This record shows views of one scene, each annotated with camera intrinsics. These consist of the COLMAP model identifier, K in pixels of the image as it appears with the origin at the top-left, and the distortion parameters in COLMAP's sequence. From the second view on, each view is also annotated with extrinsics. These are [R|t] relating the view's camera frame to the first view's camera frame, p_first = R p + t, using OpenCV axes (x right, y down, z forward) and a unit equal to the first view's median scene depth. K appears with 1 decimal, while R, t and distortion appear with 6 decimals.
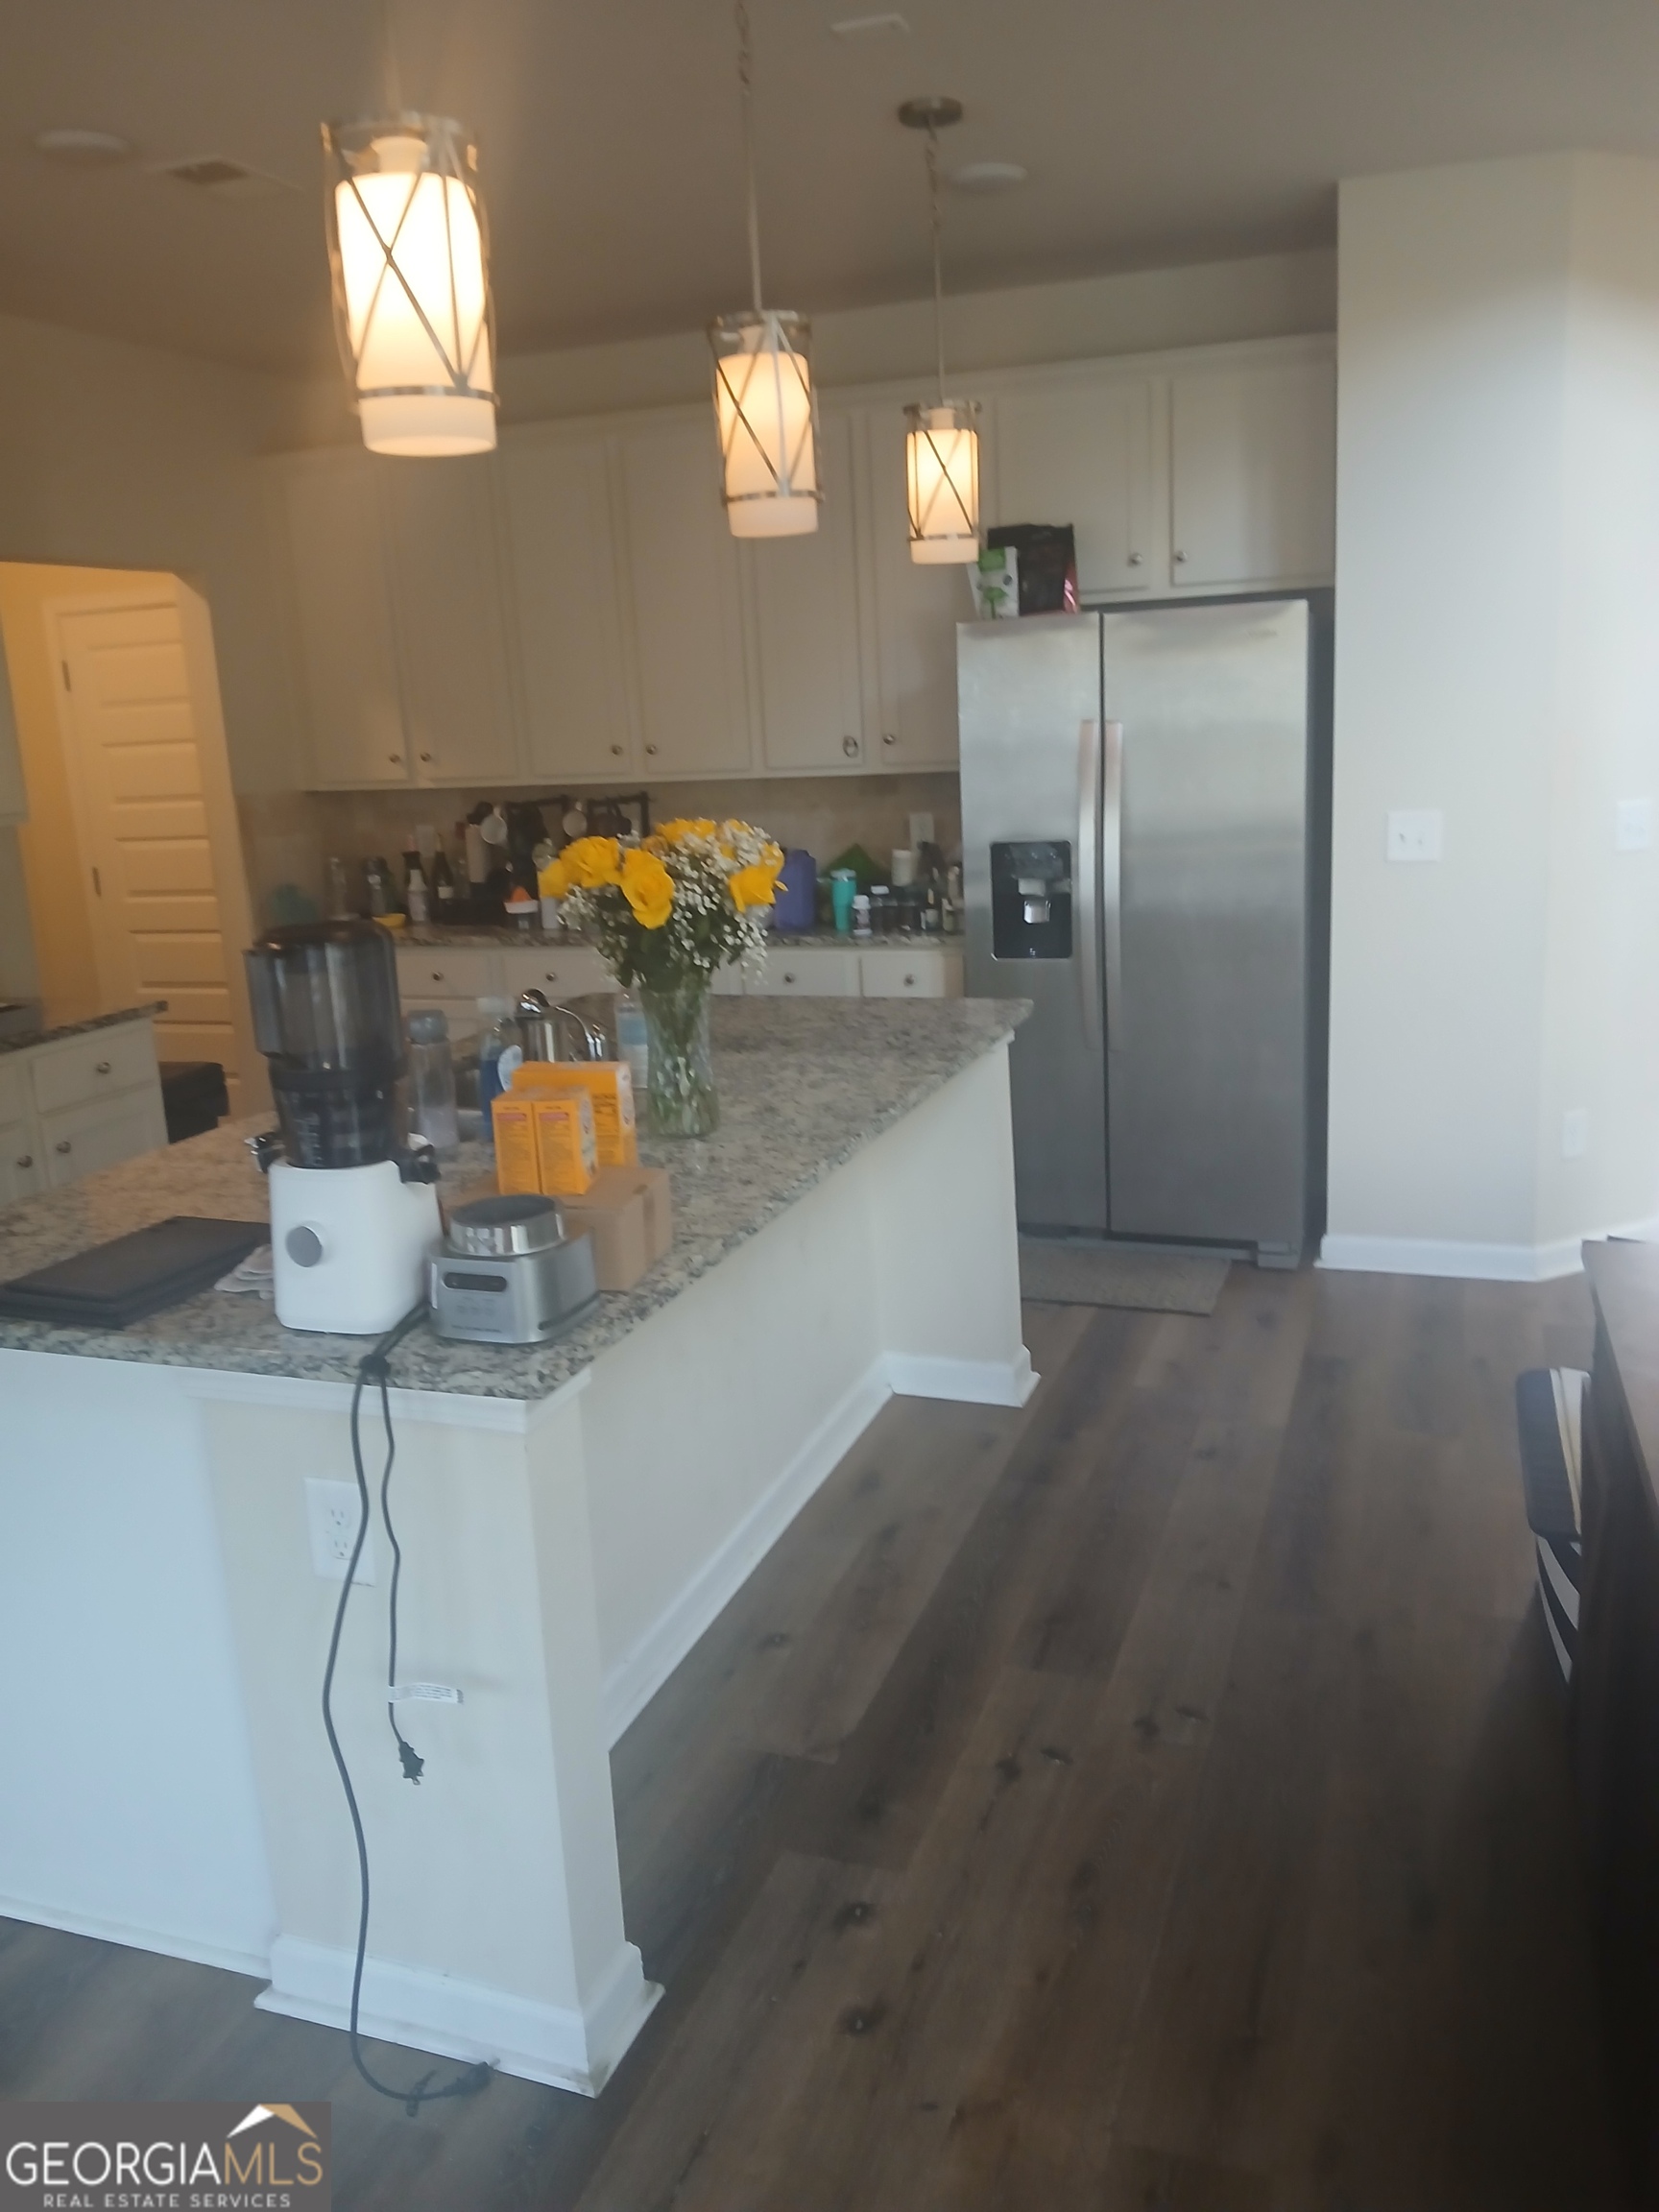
lens RADIAL K [[1703.2, 0, 829.5], [0, 1703.2, 1106.0], [0, 0, 1]] dist [0.185516, -0.608936]
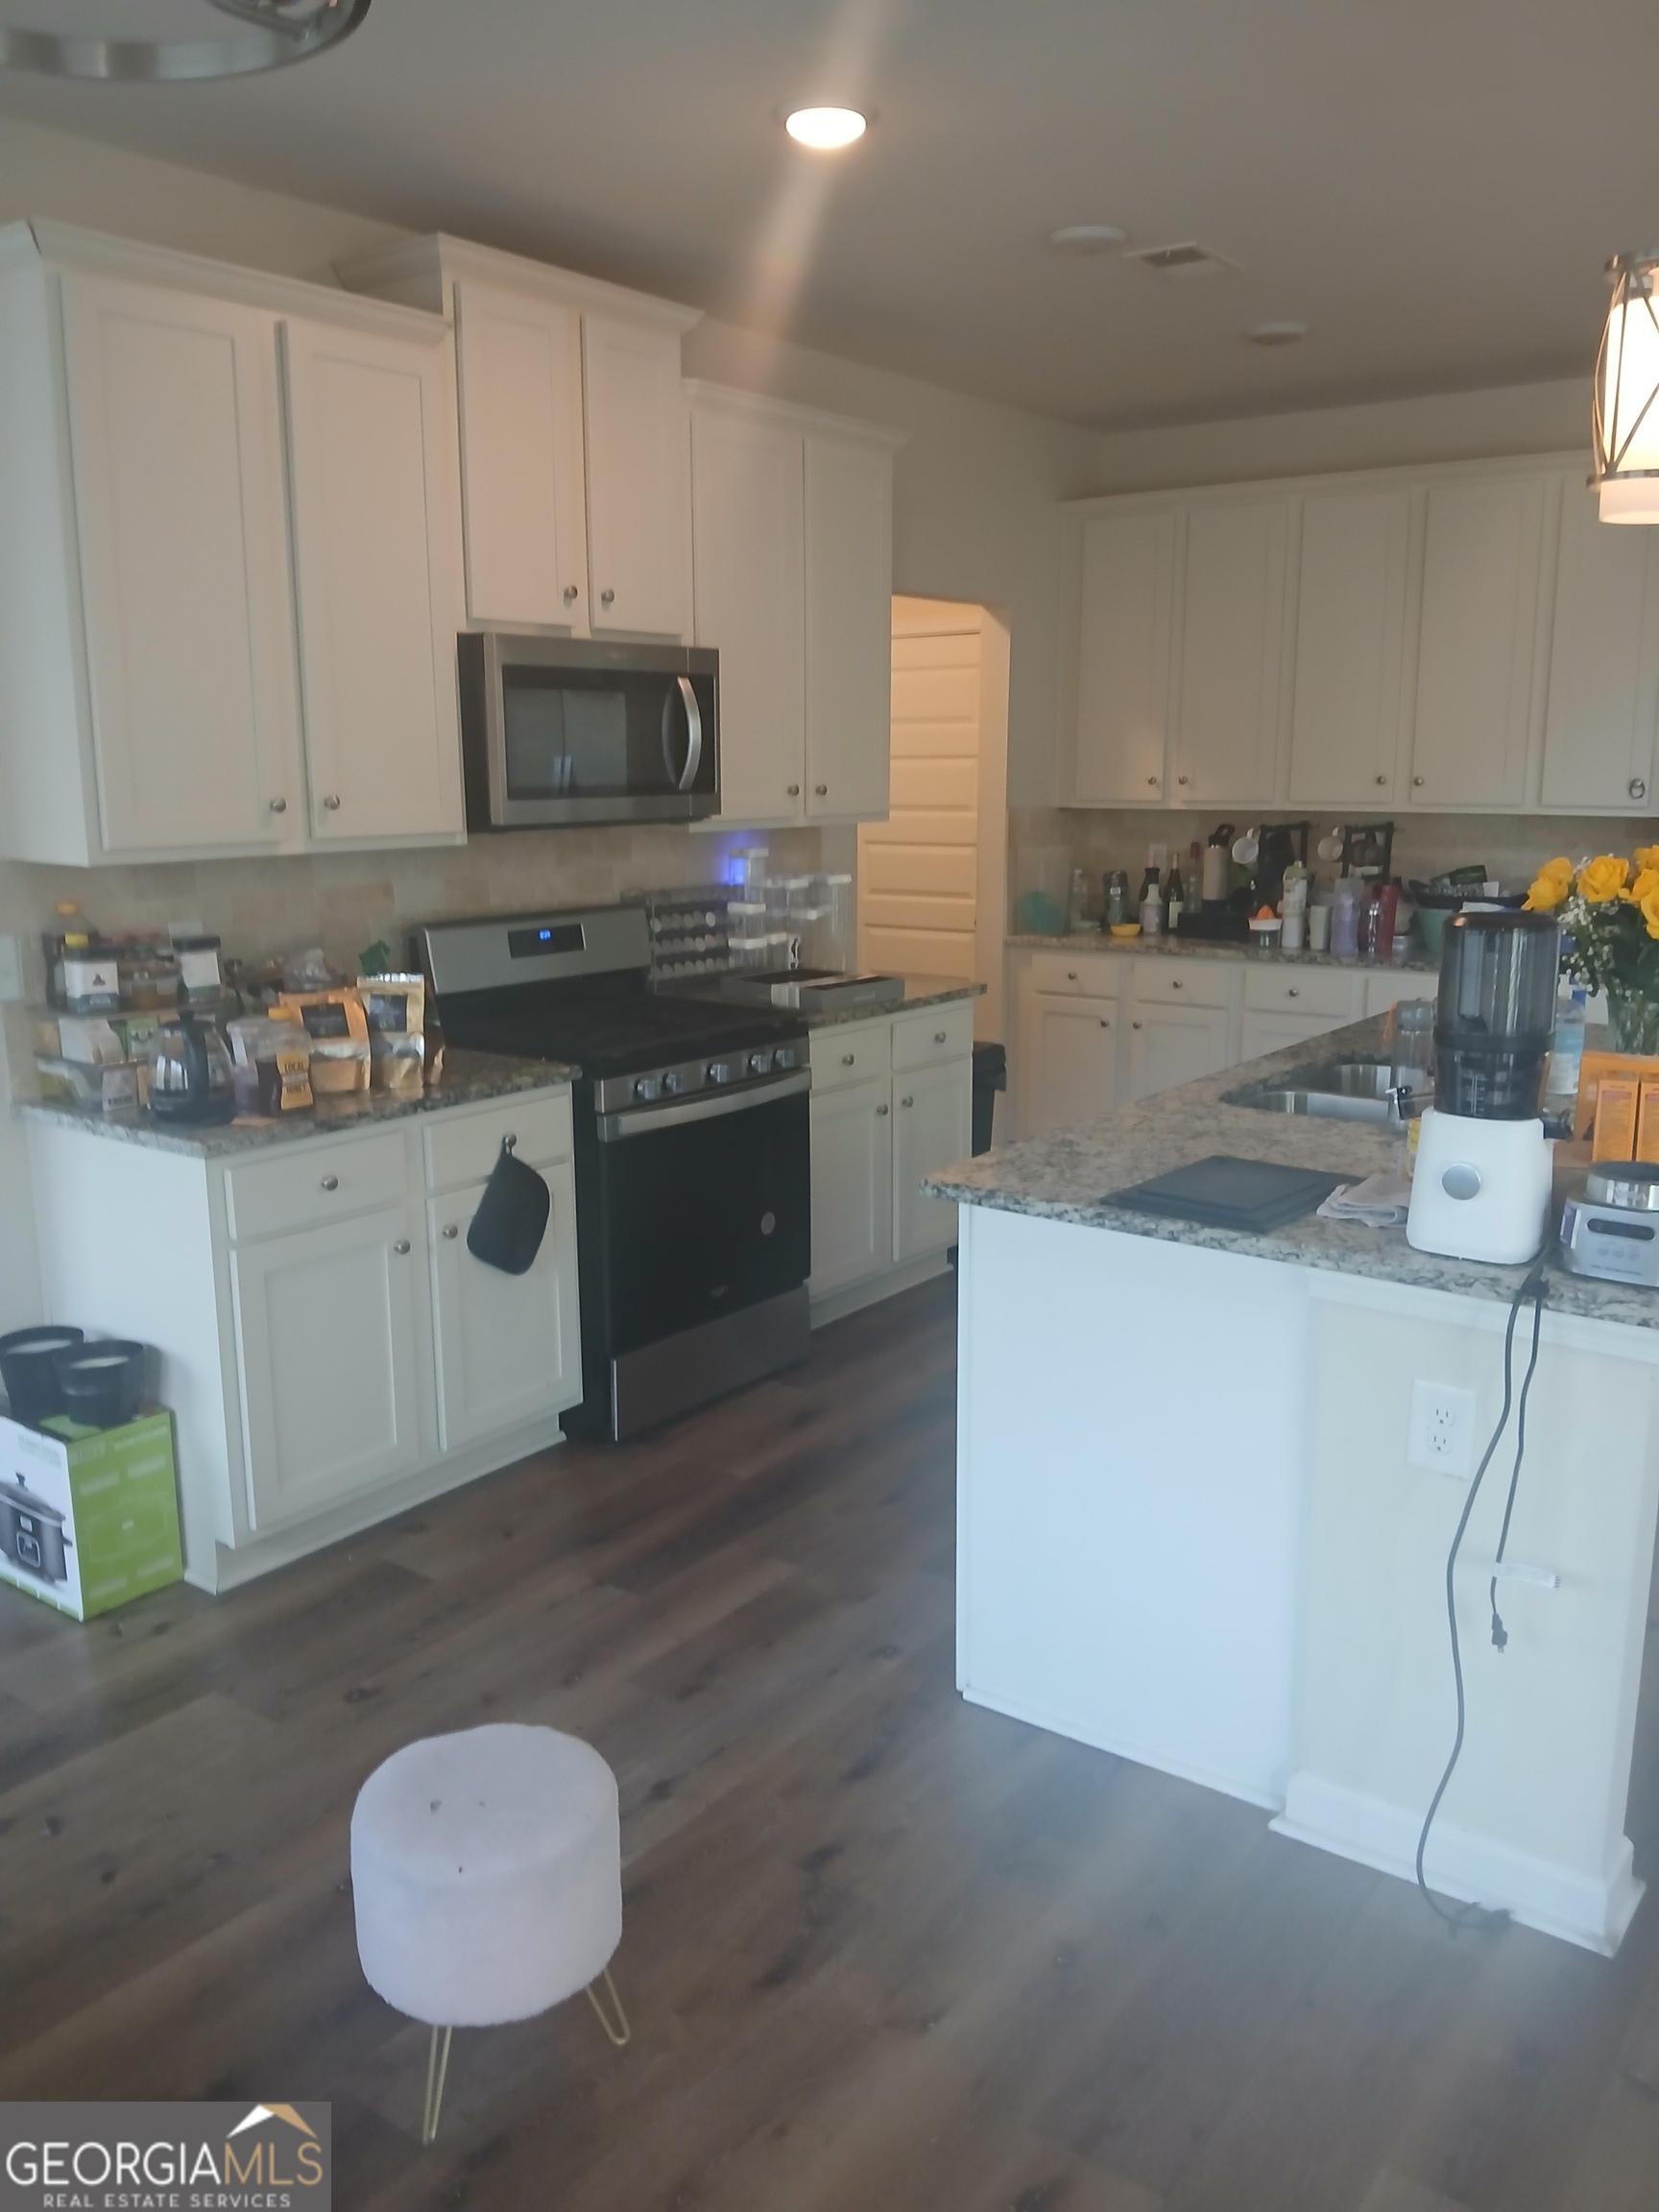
lens RADIAL K [[1697.2, 0, 829.5], [0, 1697.2, 1106.0], [0, 0, 1]] dist [0.132078, -0.412859]
pose [[0.950885, 0.103969, -0.291563, -0.260747], [-0.108641, 0.994081, 0.000166, 0.052607], [0.289854, 0.031517, 0.956552, -0.174009]]
